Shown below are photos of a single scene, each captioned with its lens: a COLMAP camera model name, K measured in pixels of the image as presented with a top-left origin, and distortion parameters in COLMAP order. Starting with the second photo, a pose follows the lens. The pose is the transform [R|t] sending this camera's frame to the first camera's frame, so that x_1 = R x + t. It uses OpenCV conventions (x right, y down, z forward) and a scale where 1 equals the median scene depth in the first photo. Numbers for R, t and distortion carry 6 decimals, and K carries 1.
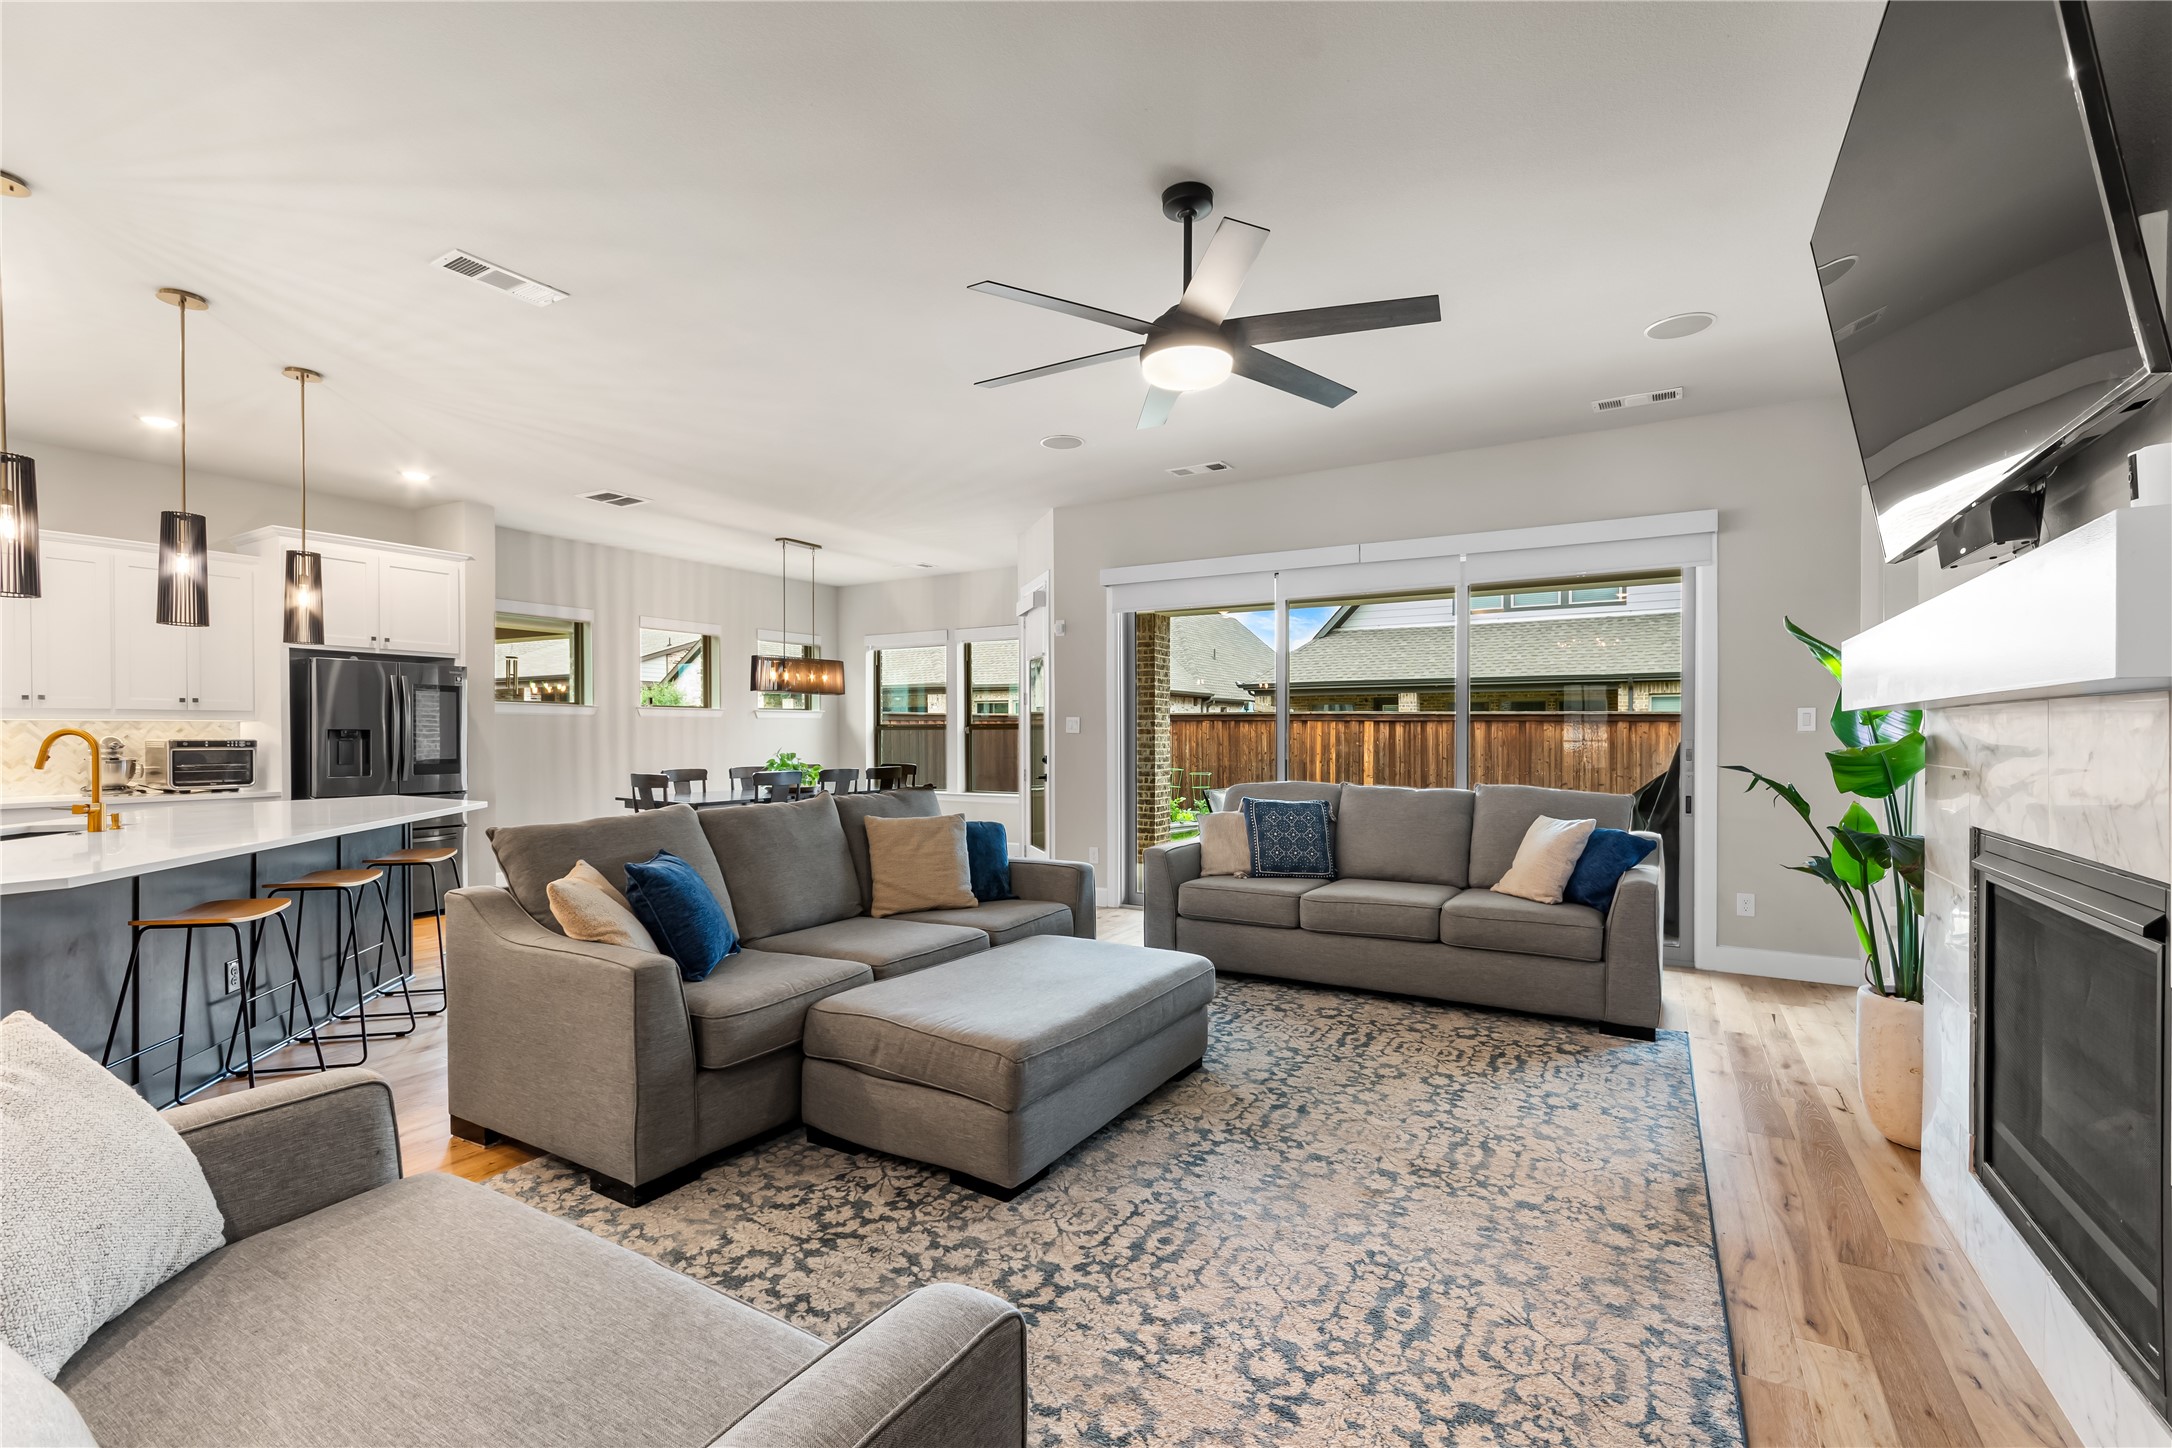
lens RADIAL K [[951.7, 0, 1100.1], [0, 951.7, 736.7], [0, 0, 1]] dist [0.003921, -0.000593]
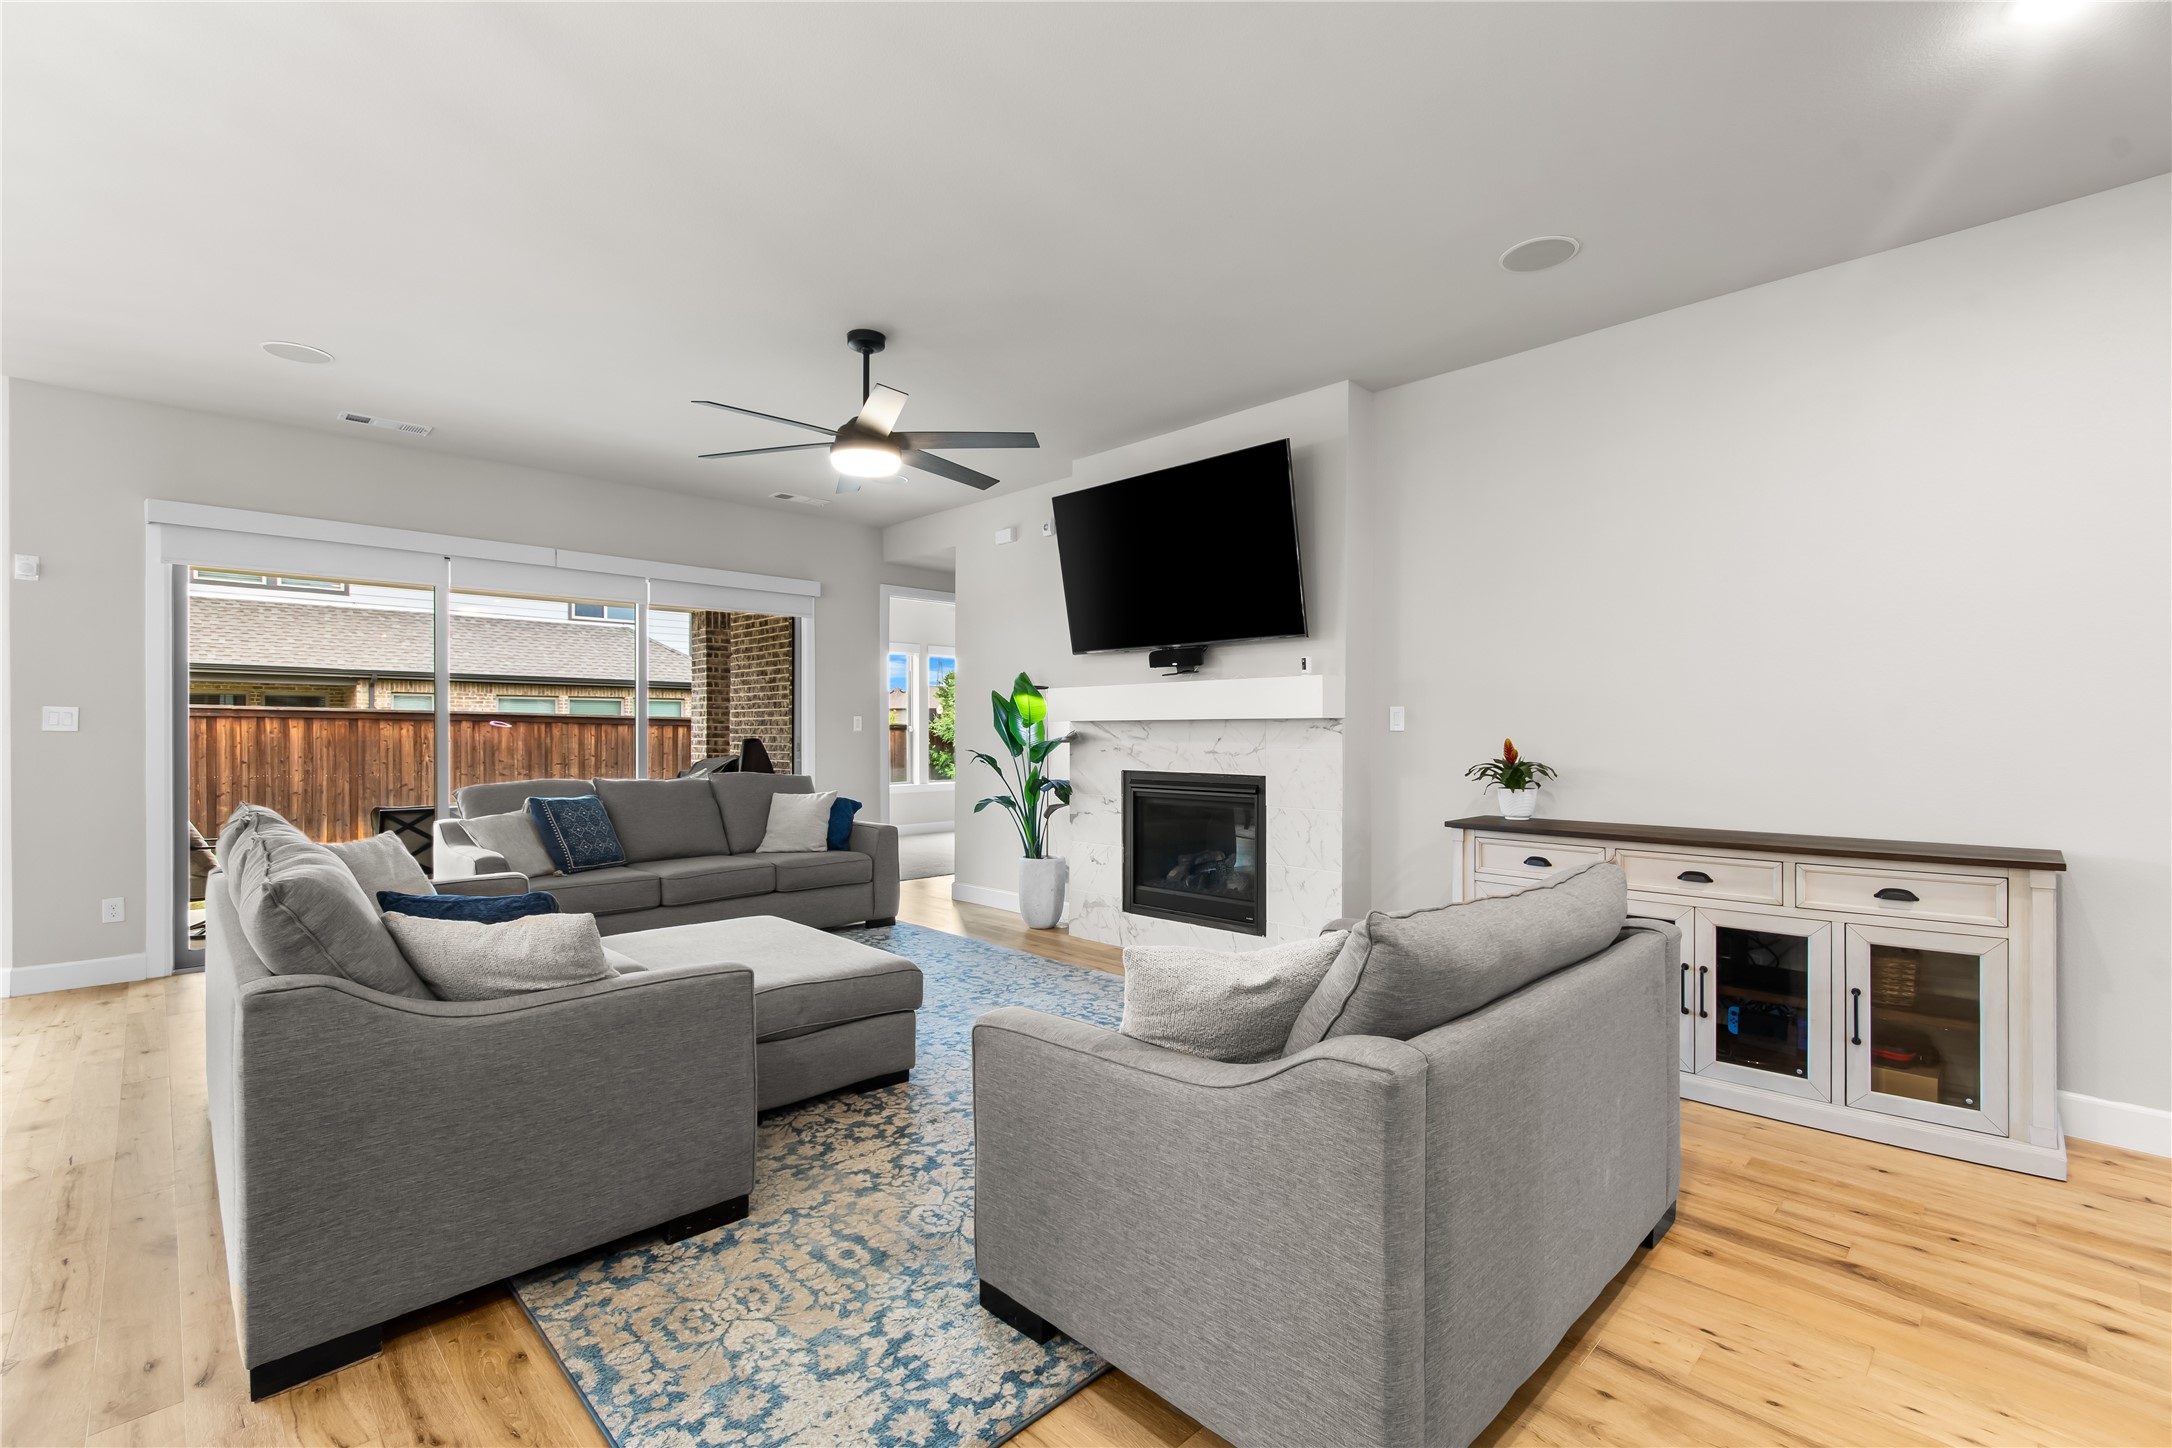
lens RADIAL K [[951.7, 0, 1085.8], [0, 951.7, 724.1], [0, 0, 1]] dist [0.003921, -0.000593]
pose [[0.269117, 0.008552, 0.963069, -1.152261], [0.003346, 0.999946, -0.009814, -0.000112], [-0.963102, 0.005863, 0.269074, 0.343030]]
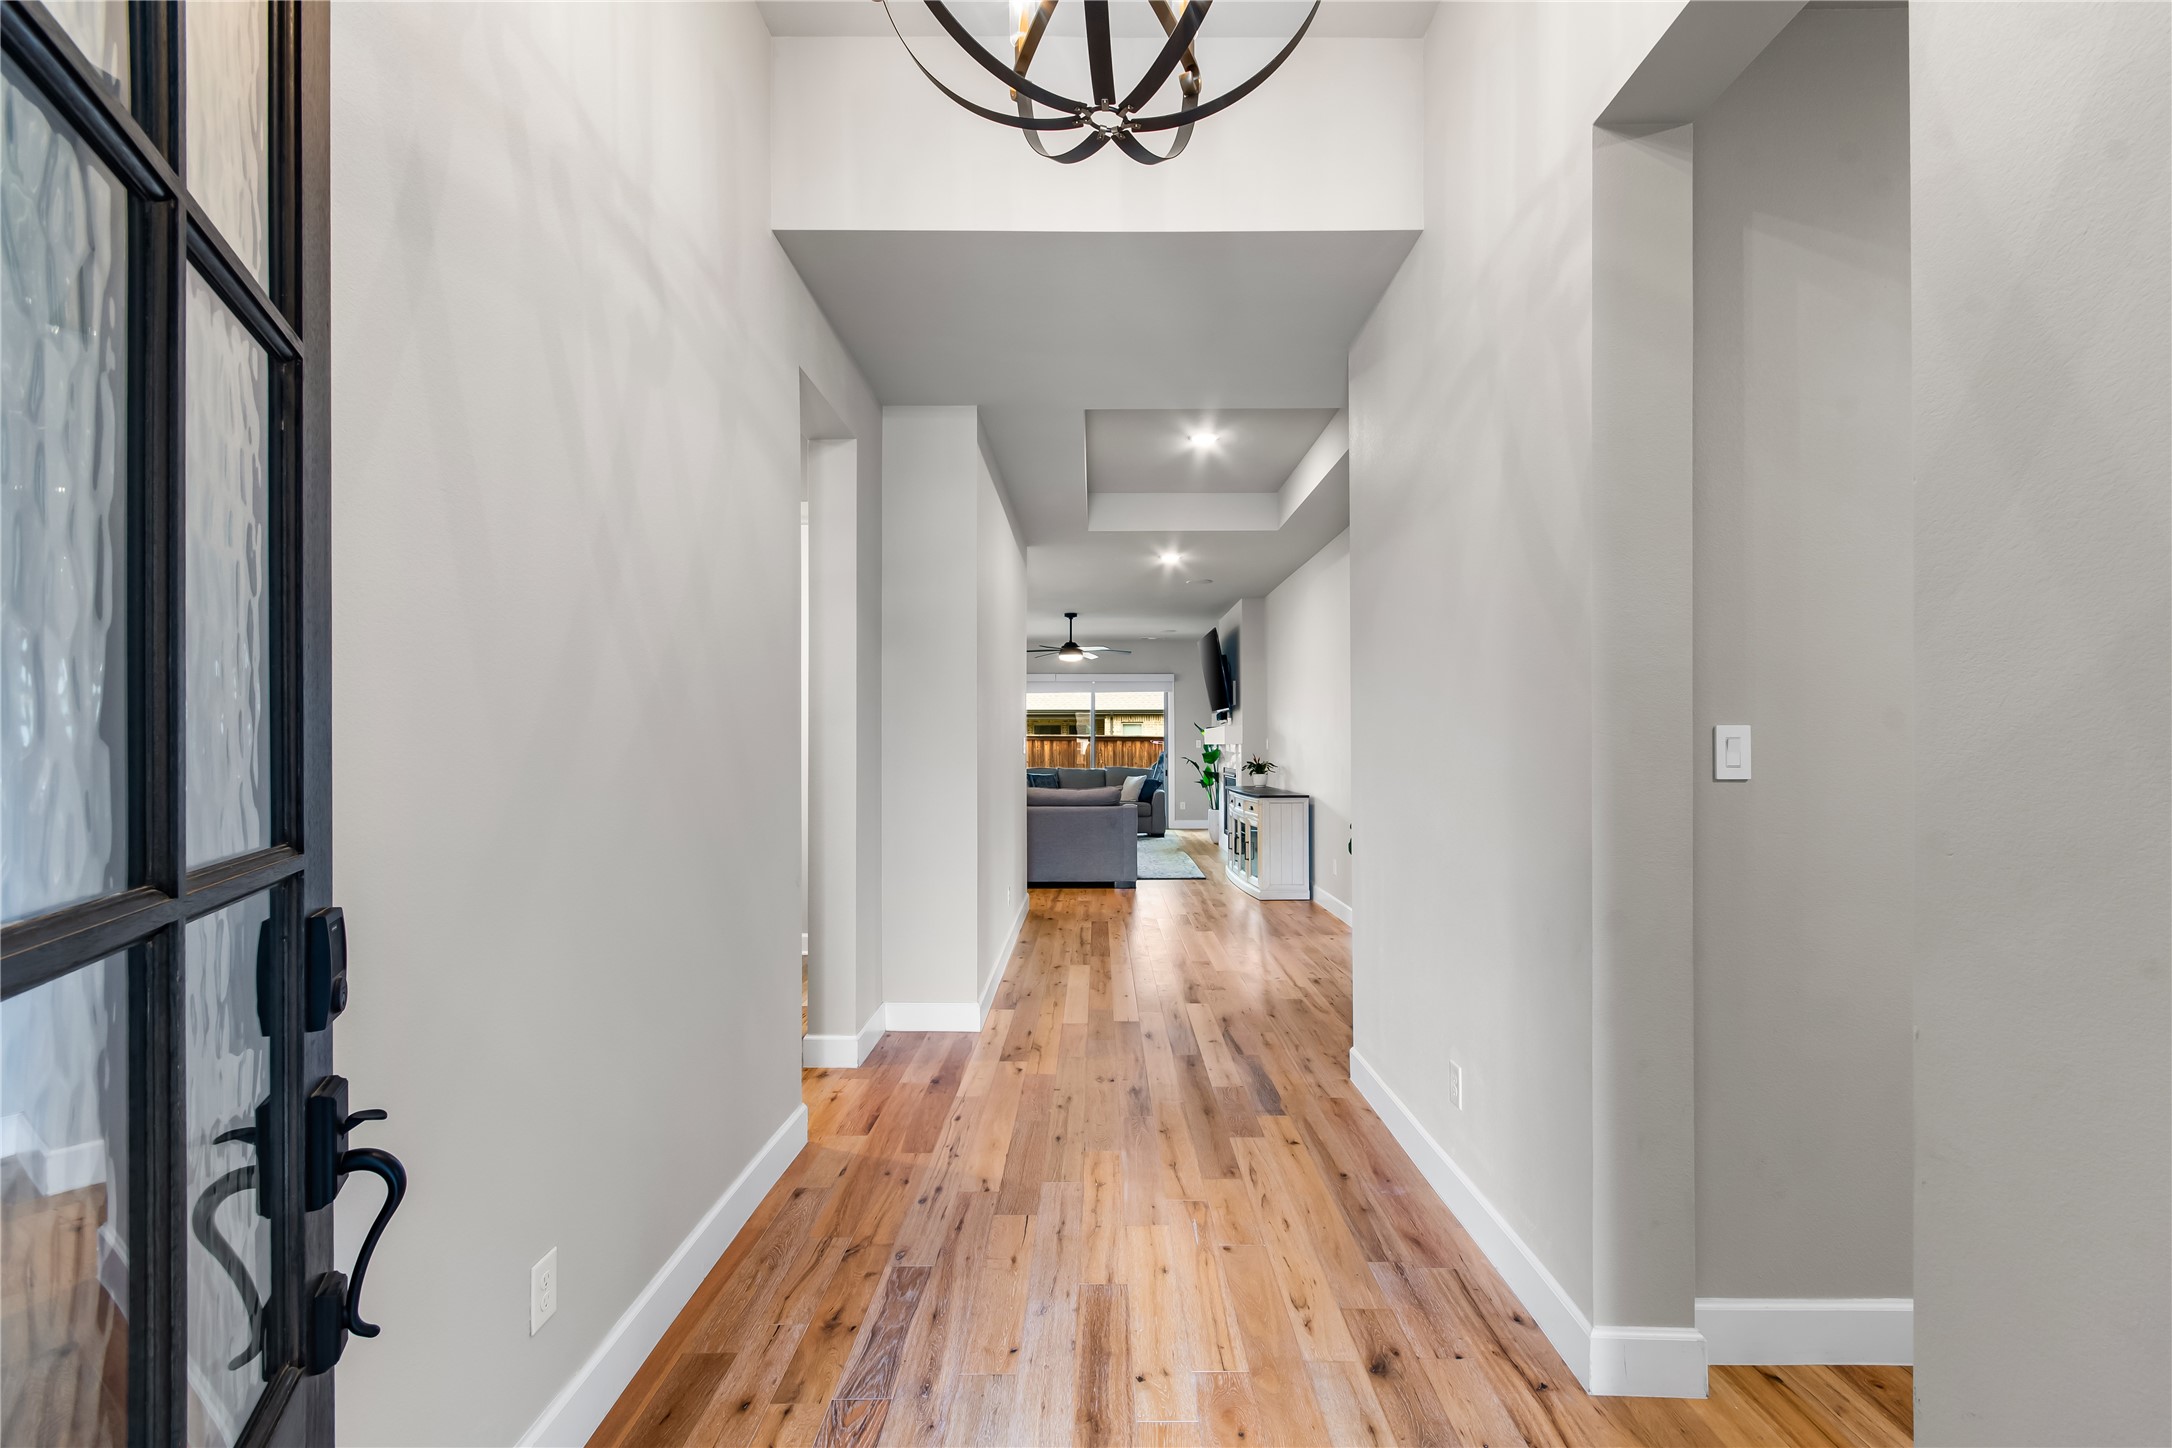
lens RADIAL K [[951.7, 0, 1086.8], [0, 951.7, 738.4], [0, 0, 1]] dist [0.003921, -0.000593]
pose [[0.868640, 0.003167, 0.495434, -1.842662], [0.001953, 0.999950, -0.009817, -0.012558], [-0.495440, 0.009495, 0.868590, -2.504844]]
